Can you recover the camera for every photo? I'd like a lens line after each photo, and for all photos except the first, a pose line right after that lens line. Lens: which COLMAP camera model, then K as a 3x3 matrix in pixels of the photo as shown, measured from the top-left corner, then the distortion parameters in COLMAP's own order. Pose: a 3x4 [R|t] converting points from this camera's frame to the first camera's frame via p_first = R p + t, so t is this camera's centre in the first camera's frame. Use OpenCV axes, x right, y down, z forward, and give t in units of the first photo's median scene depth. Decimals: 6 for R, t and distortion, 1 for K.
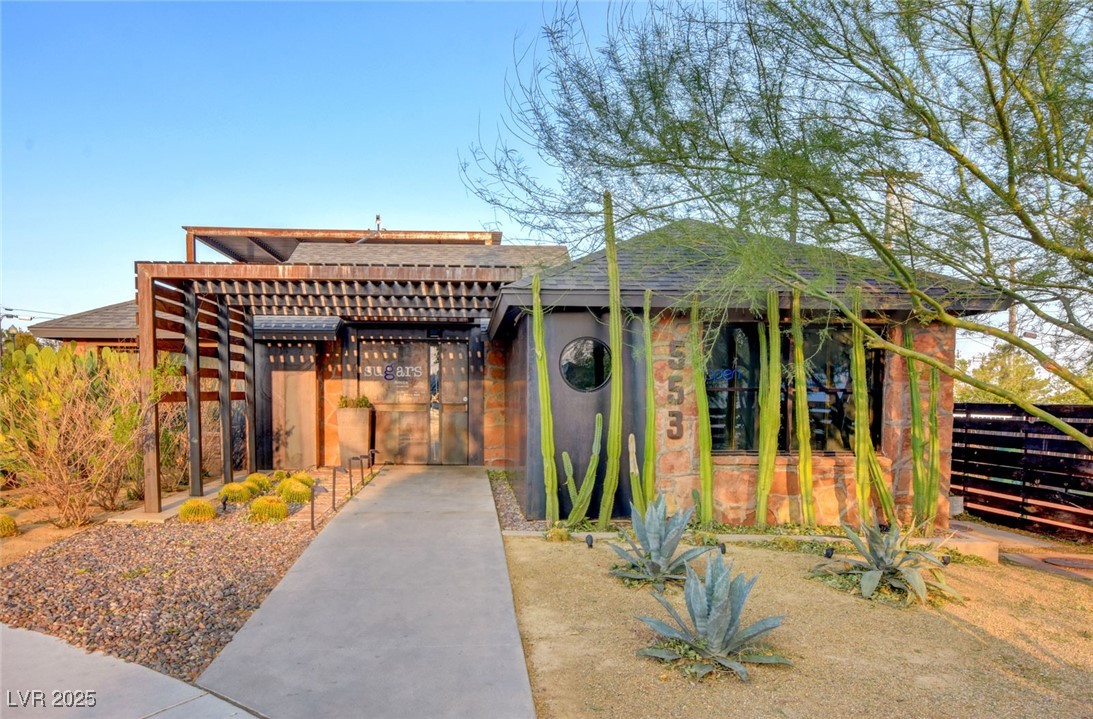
lens RADIAL K [[700.7, 0, 544.6], [0, 700.7, 439.5], [0, 0, 1]] dist [-0.003730, 0.000006]
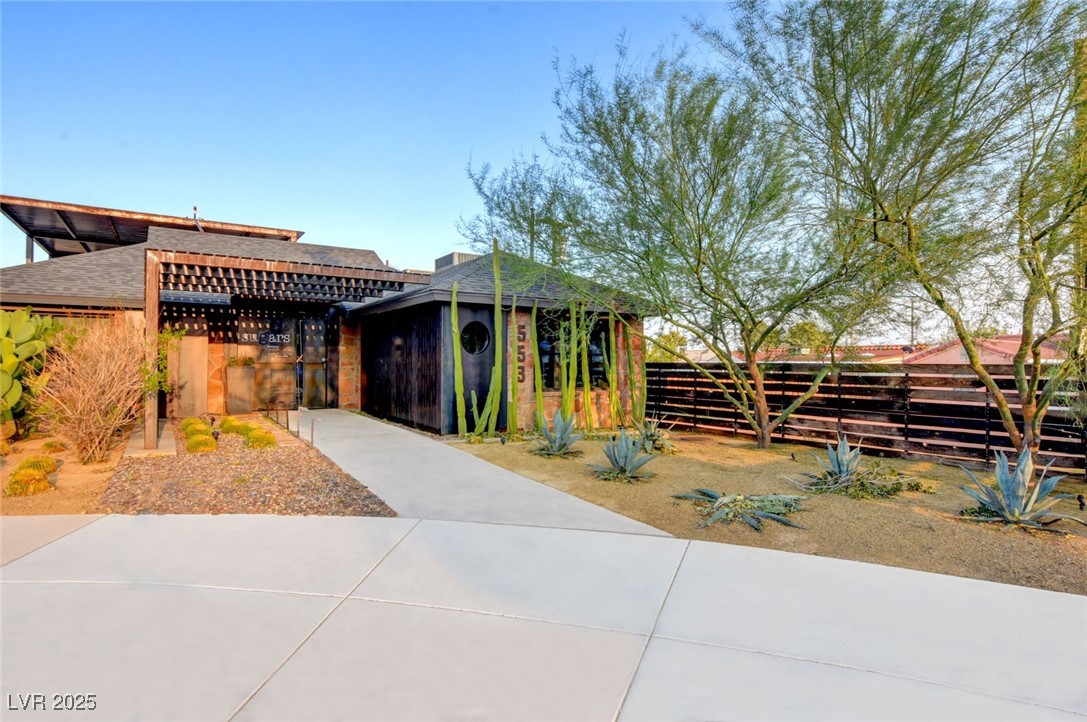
lens RADIAL K [[530.1, 0, 543.5], [0, 530.1, 361.0], [0, 0, 1]] dist [0.002200, 0.000554]
pose [[0.874429, -0.000138, 0.485154, -0.266067], [0.028650, 0.998269, -0.051354, 0.010580], [-0.484307, 0.058805, 0.872919, -0.105650]]
